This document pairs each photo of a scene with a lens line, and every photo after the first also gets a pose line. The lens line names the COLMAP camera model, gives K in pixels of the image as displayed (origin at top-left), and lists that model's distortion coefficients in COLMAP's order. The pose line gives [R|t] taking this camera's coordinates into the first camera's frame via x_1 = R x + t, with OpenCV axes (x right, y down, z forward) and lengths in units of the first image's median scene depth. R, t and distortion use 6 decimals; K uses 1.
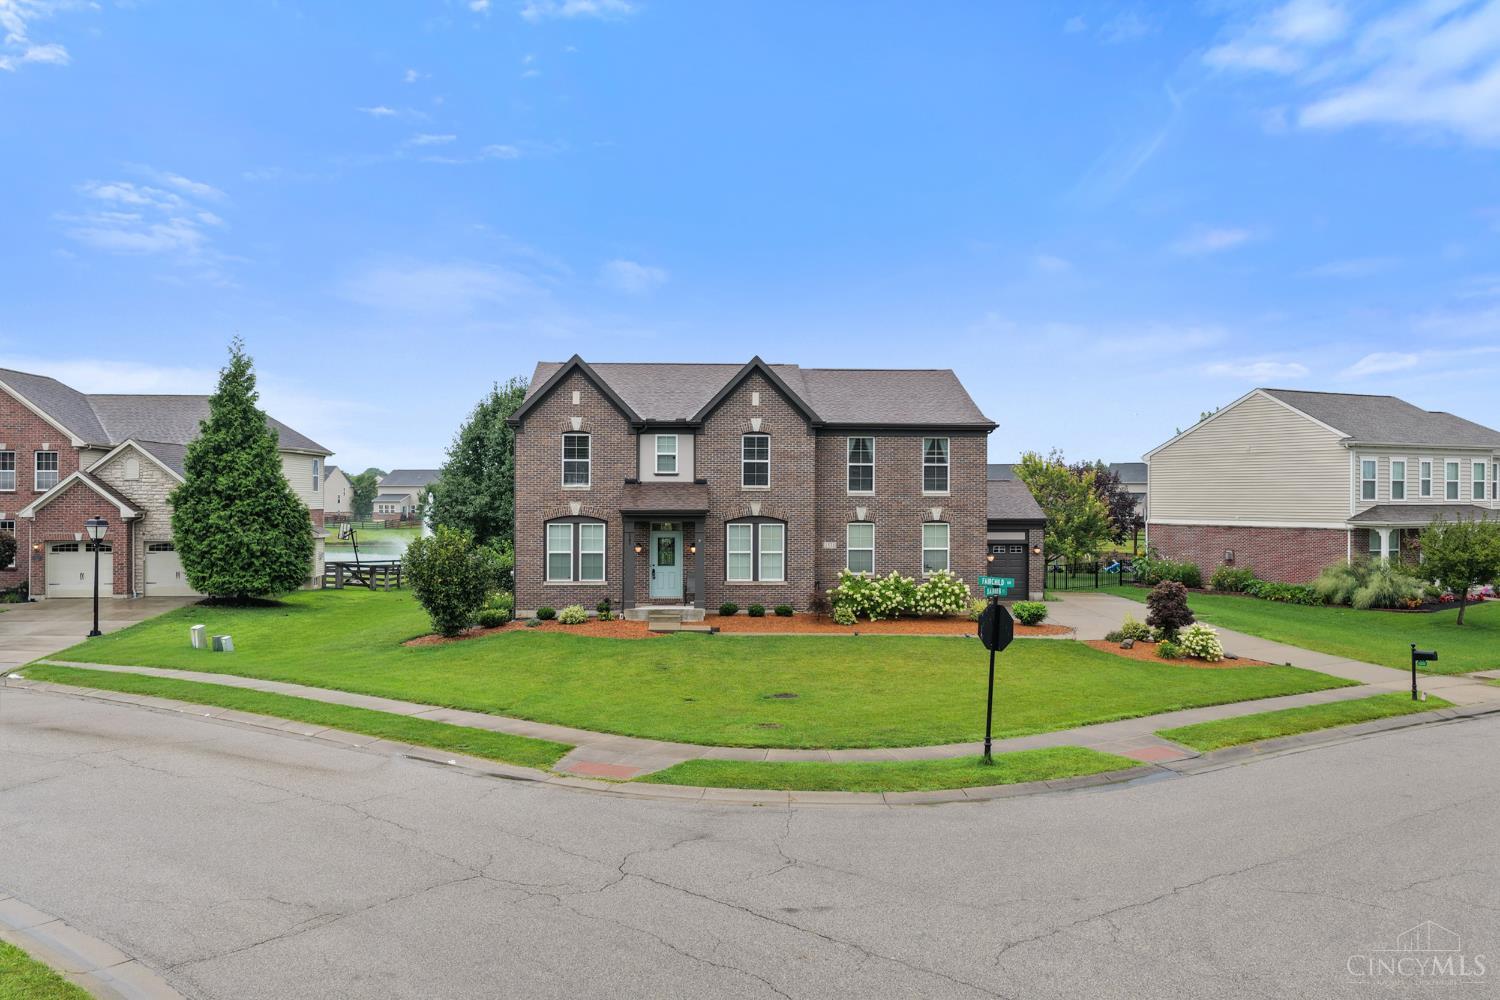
lens RADIAL K [[1238.6, 0, 746.4], [0, 1238.6, 506.7], [0, 0, 1]] dist [-0.004881, 0.007792]
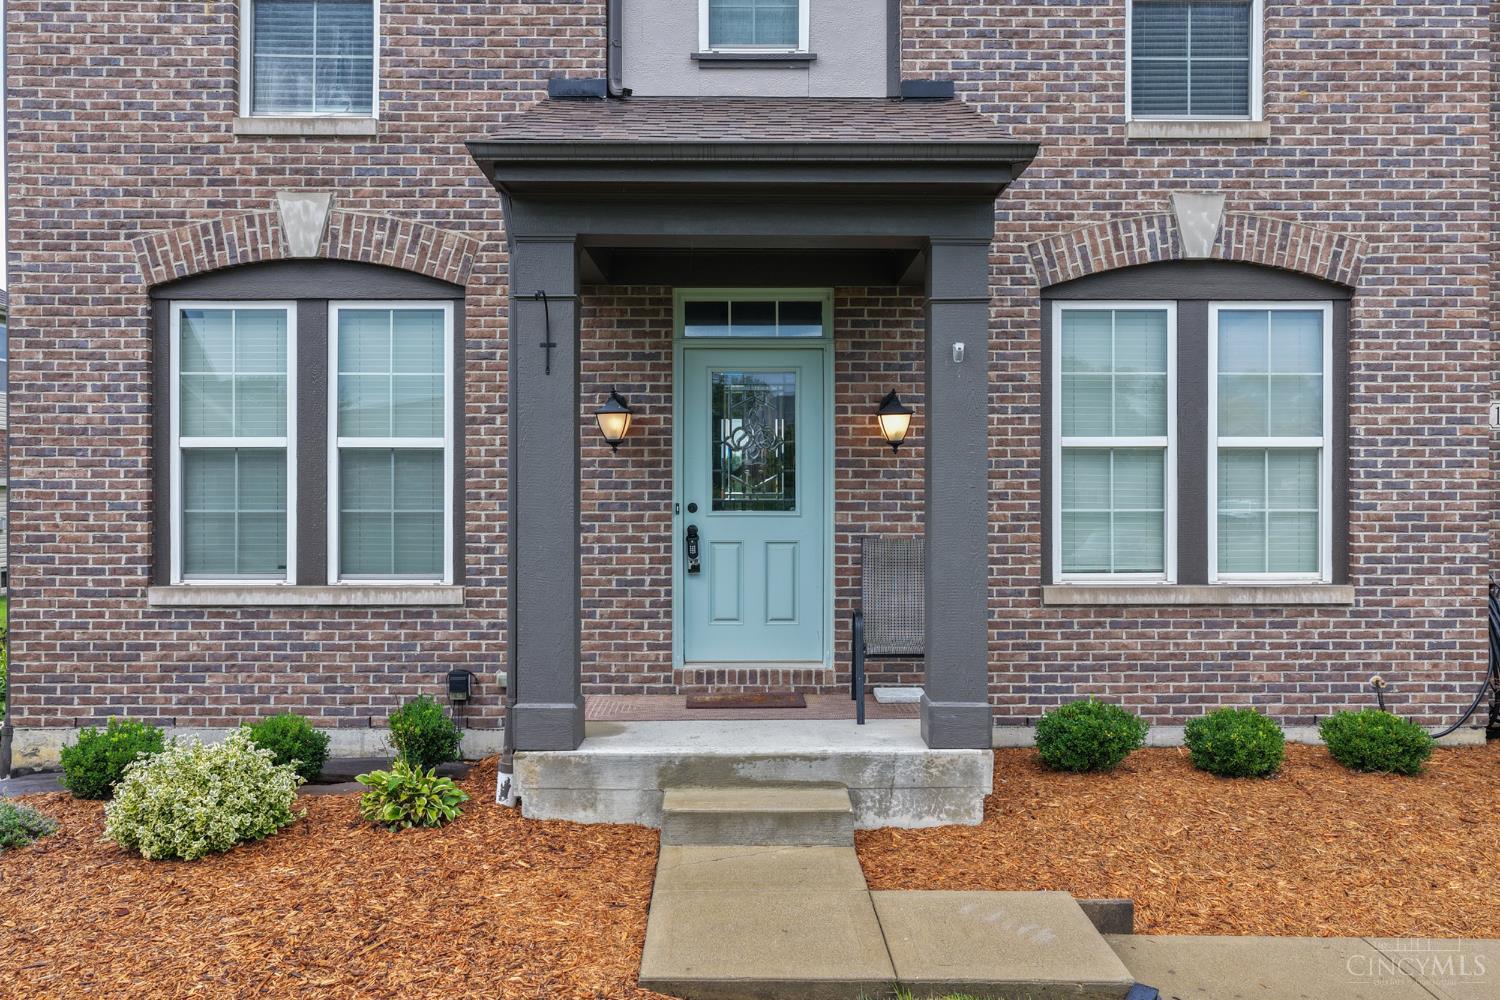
lens RADIAL K [[1238.6, 0, 752.3], [0, 1238.6, 496.5], [0, 0, 1]] dist [-0.004881, 0.007792]
pose [[0.999236, -0.002520, -0.039002, -0.057211], [0.002432, 0.999994, -0.002288, 0.046138], [0.039008, 0.002191, 0.999236, 0.797594]]
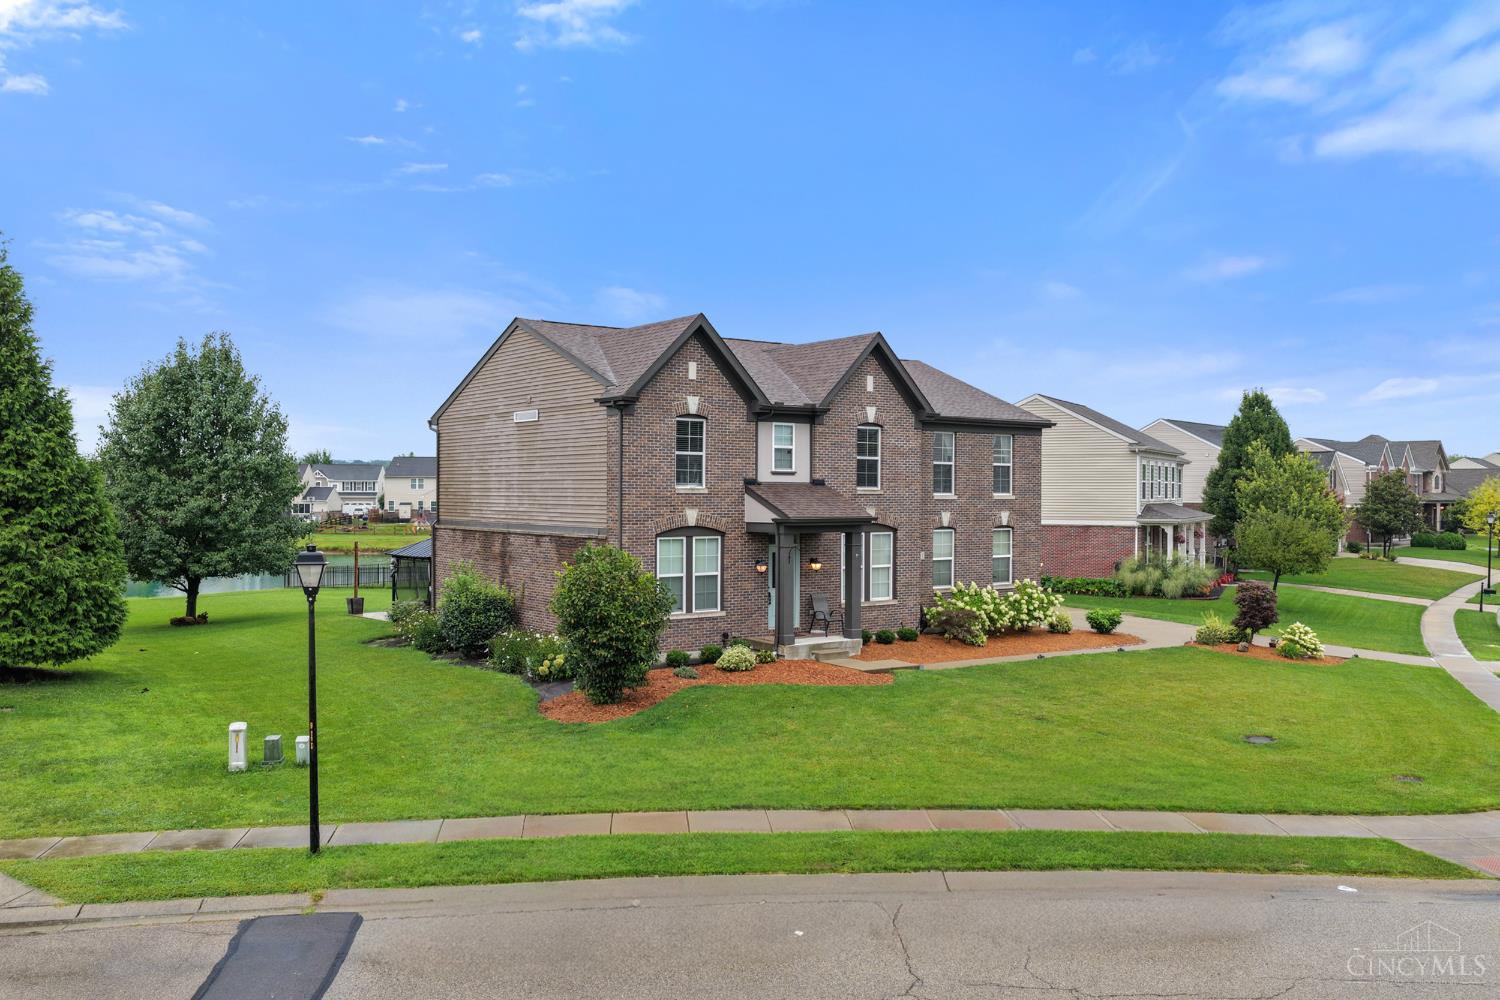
lens RADIAL K [[1238.6, 0, 755.3], [0, 1238.6, 494.1], [0, 0, 1]] dist [-0.004881, 0.007792]
pose [[0.830640, -0.000223, 0.556809, -0.523952], [0.002616, 0.999990, -0.003500, -0.009651], [-0.556803, 0.004364, 0.830633, 0.348068]]
